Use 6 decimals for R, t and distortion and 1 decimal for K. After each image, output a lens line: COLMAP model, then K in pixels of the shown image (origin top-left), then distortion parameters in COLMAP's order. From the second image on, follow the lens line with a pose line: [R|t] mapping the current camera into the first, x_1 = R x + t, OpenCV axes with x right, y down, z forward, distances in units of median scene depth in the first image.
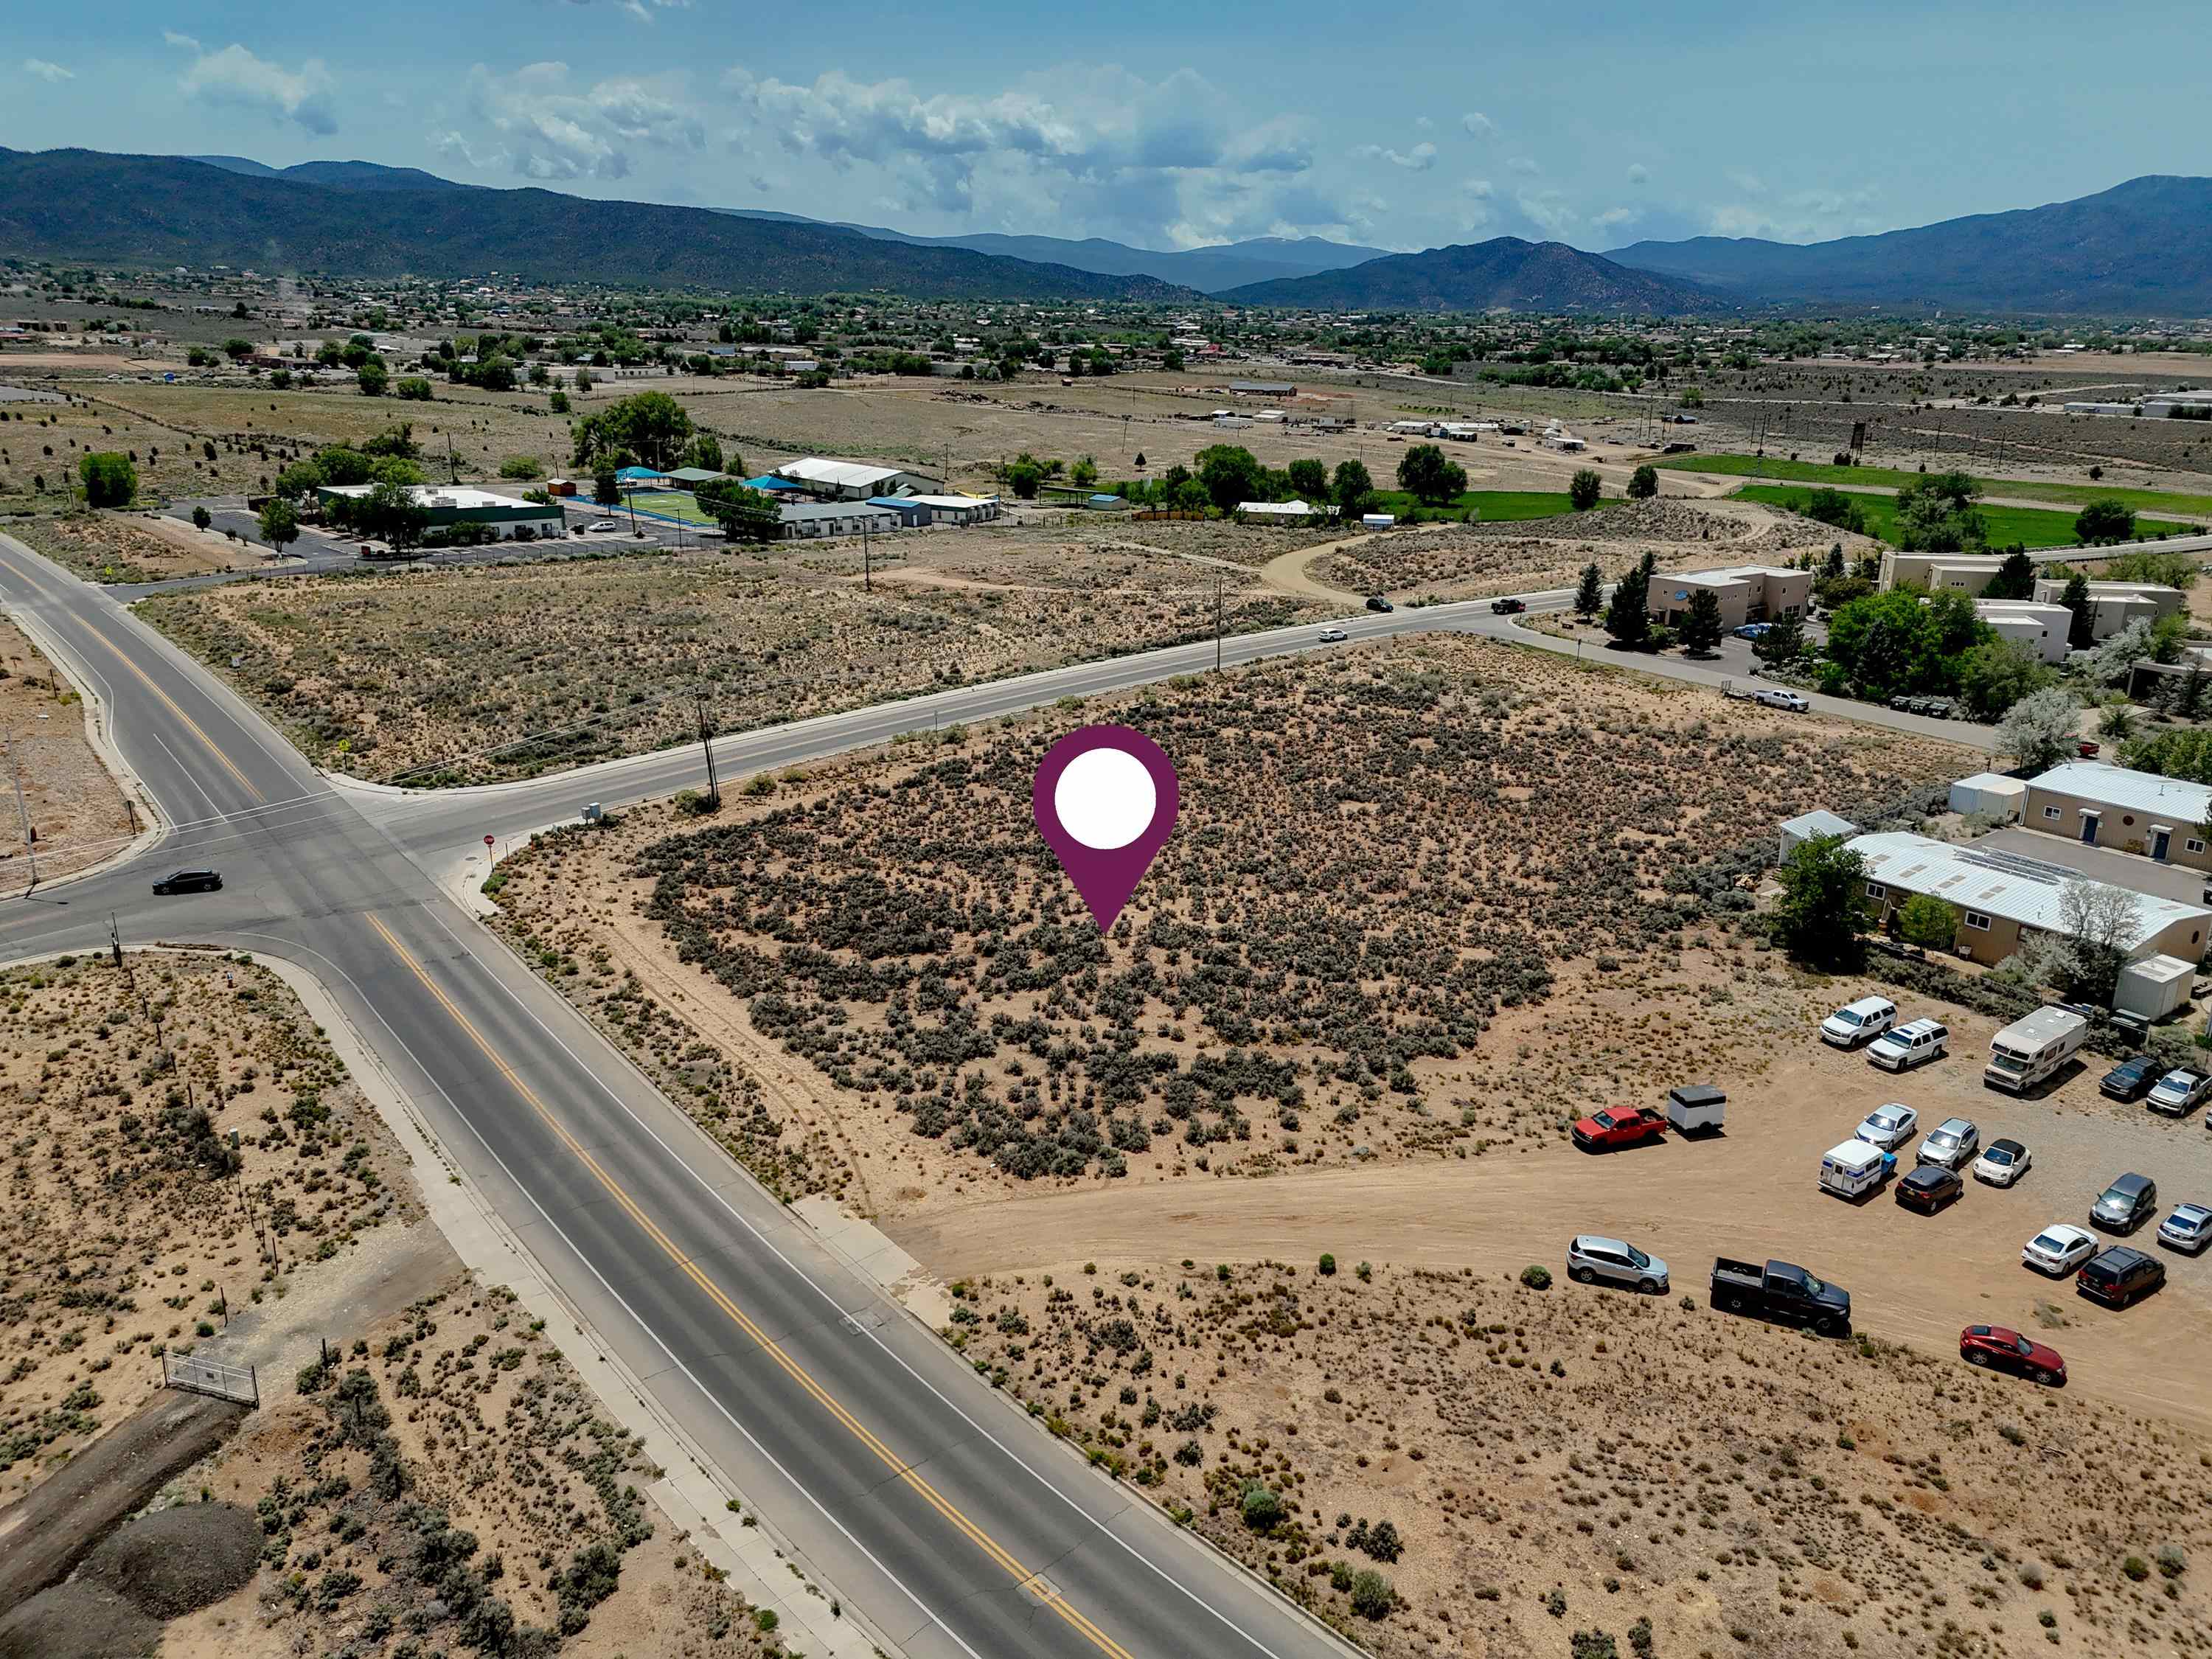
lens RADIAL K [[1622.6, 0, 1104.0], [0, 1622.6, 848.8], [0, 0, 1]] dist [0.062032, -0.057843]
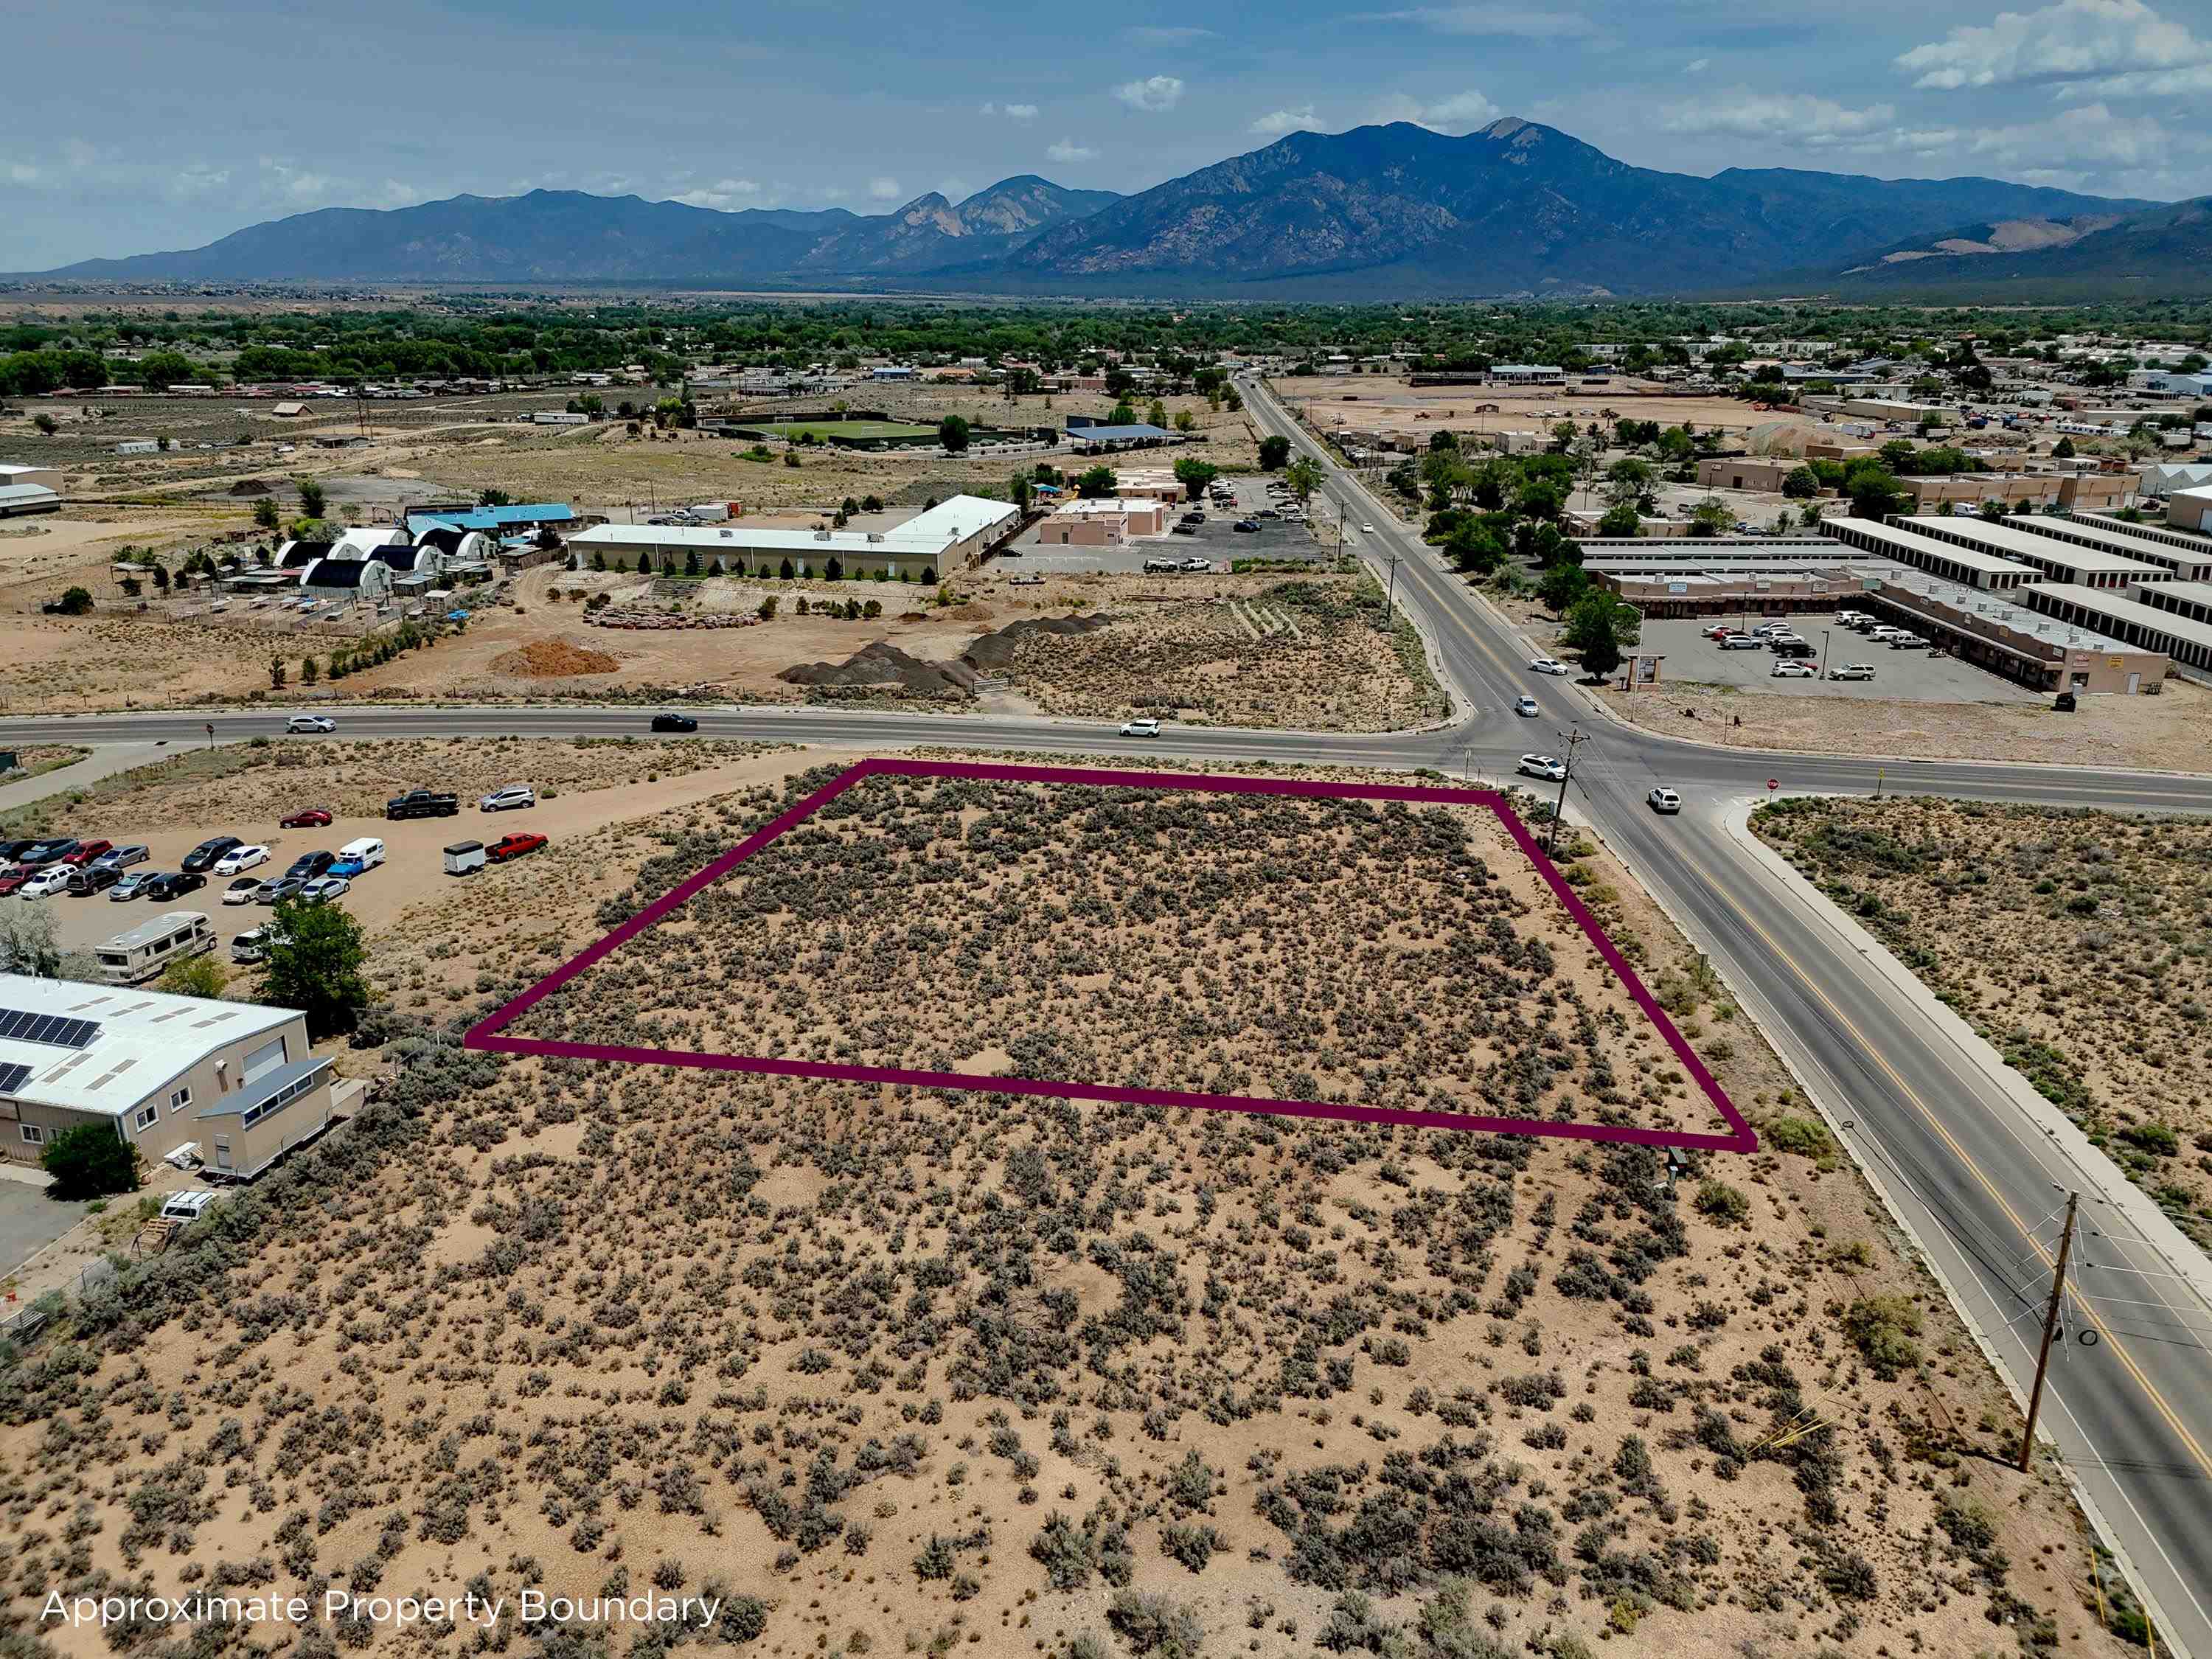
lens RADIAL K [[1622.6, 0, 1111.1], [0, 1622.6, 833.9], [0, 0, 1]] dist [0.062032, -0.057843]
pose [[-0.775219, 0.174863, -0.607008, 0.804555], [-0.210291, 0.834675, 0.509014, -0.721185], [0.595662, 0.522246, -0.610283, 2.239457]]
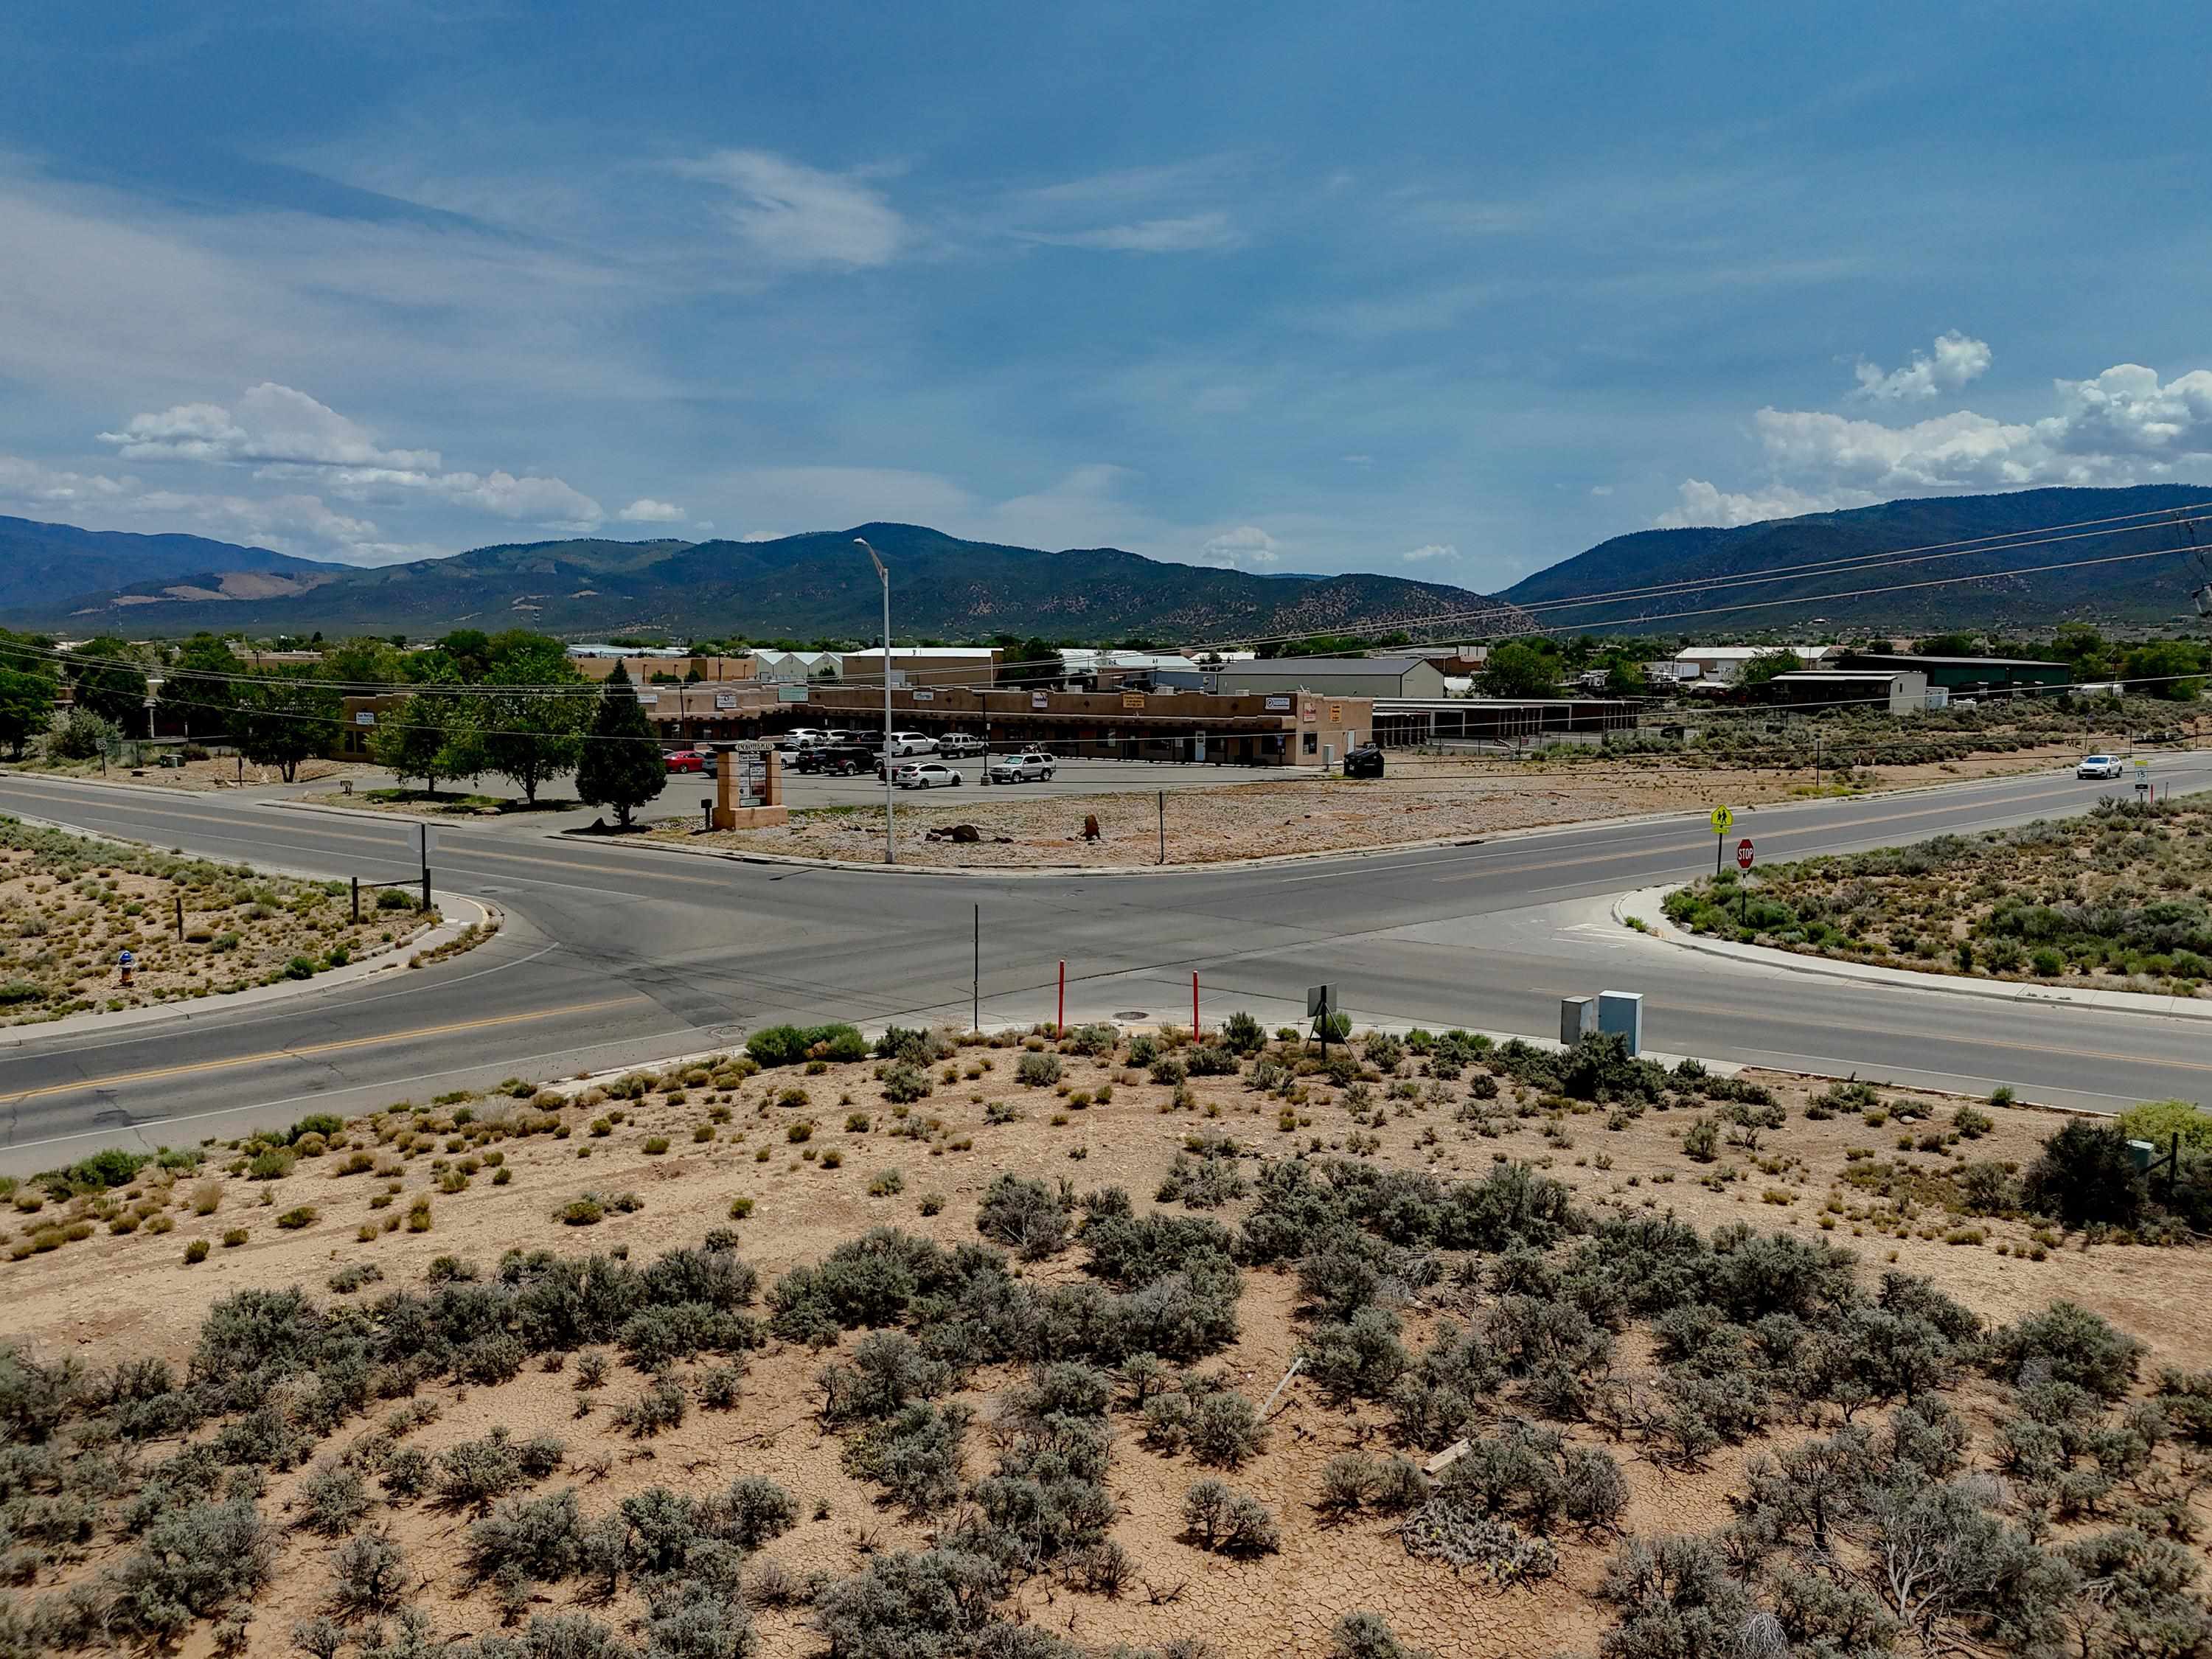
lens RADIAL K [[1622.6, 0, 1122.8], [0, 1622.6, 825.8], [0, 0, 1]] dist [0.062032, -0.057843]
pose [[0.080670, 0.081793, -0.993379, -0.129900], [-0.311788, 0.948684, 0.052793, -0.062033], [0.946721, 0.305465, 0.102032, 1.372305]]
